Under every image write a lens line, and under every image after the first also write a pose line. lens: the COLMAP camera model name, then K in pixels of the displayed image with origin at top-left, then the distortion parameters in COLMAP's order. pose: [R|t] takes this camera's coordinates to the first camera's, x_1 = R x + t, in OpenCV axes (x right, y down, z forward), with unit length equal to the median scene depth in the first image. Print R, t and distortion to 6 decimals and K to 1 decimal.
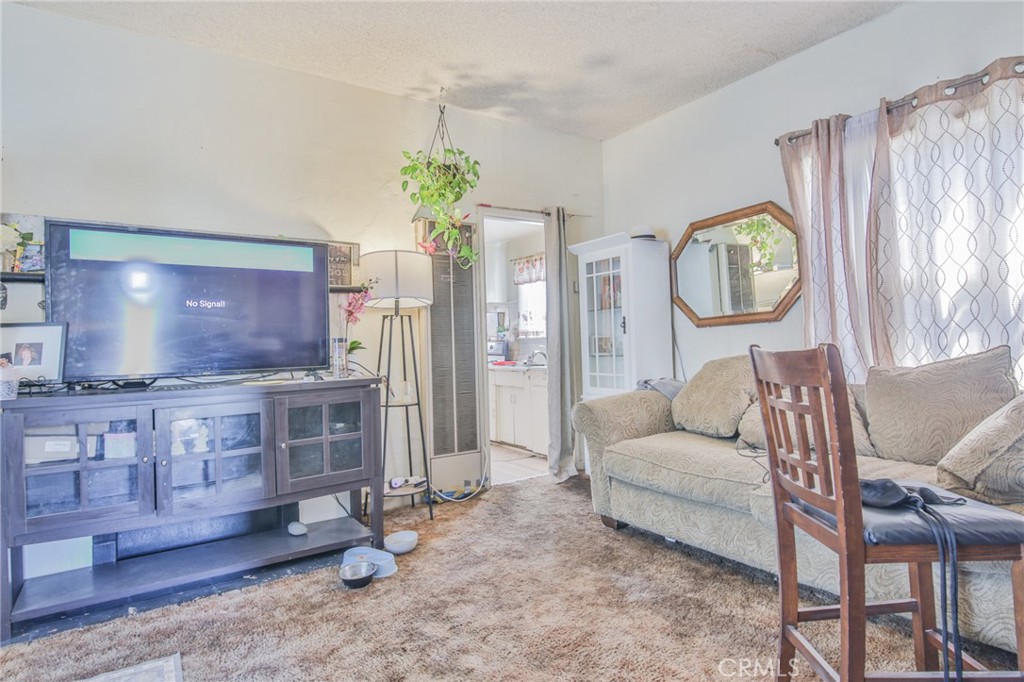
lens RADIAL K [[560.3, 0, 515.2], [0, 560.3, 335.8], [0, 0, 1]] dist [-0.000970, -0.000781]
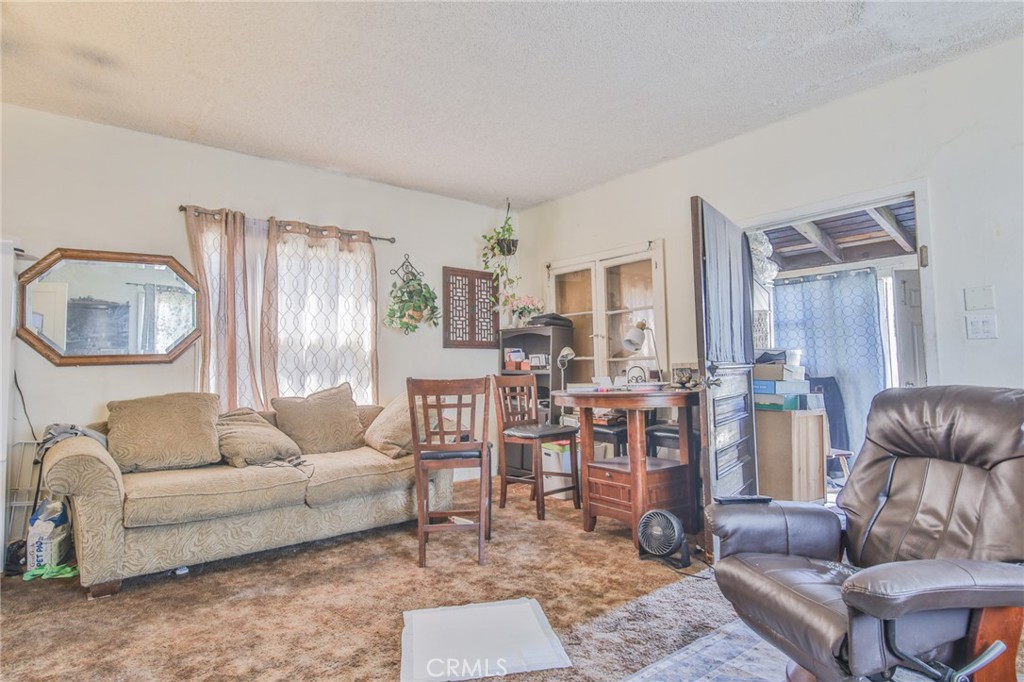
lens RADIAL K [[560.3, 0, 515.2], [0, 560.3, 335.8], [0, 0, 1]] dist [-0.000970, -0.000781]
pose [[-0.086810, 0.091133, 0.992048, -0.895142], [0.004914, 0.995834, -0.091050, 0.030783], [-0.996213, -0.003029, -0.086896, 0.518795]]
